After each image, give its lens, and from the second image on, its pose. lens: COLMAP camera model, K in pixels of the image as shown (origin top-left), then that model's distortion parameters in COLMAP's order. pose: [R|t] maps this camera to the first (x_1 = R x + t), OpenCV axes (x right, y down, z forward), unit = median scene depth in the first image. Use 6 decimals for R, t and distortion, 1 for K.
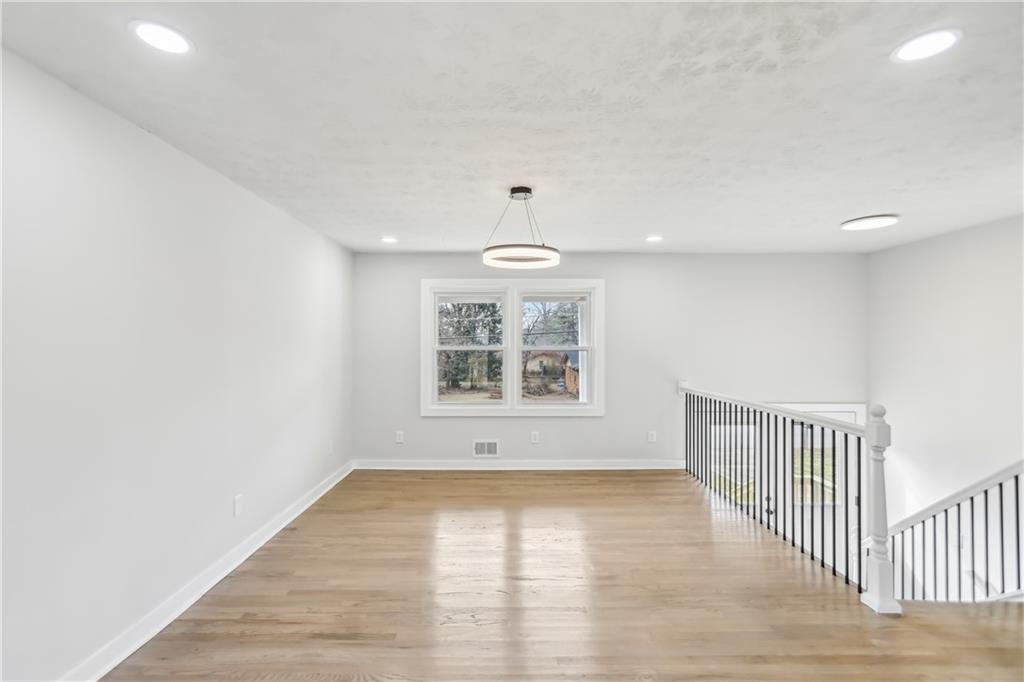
lens RADIAL K [[467.0, 0, 514.8], [0, 467.0, 338.4], [0, 0, 1]] dist [0.001645, 0.000216]
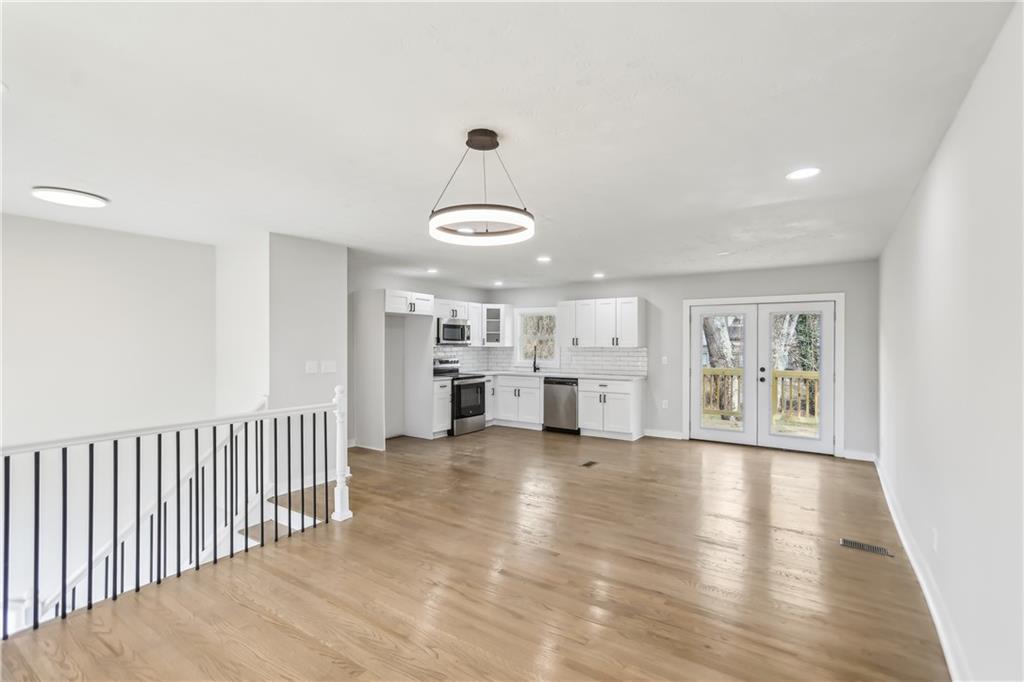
lens RADIAL K [[470.6, 0, 518.9], [0, 470.6, 345.7], [0, 0, 1]] dist [0.000824, 0.000258]
pose [[-0.823002, -0.006767, 0.567999, -0.277914], [-0.010816, 0.999934, -0.003758, 0.009584], [-0.567936, -0.009236, -0.823021, 0.981104]]
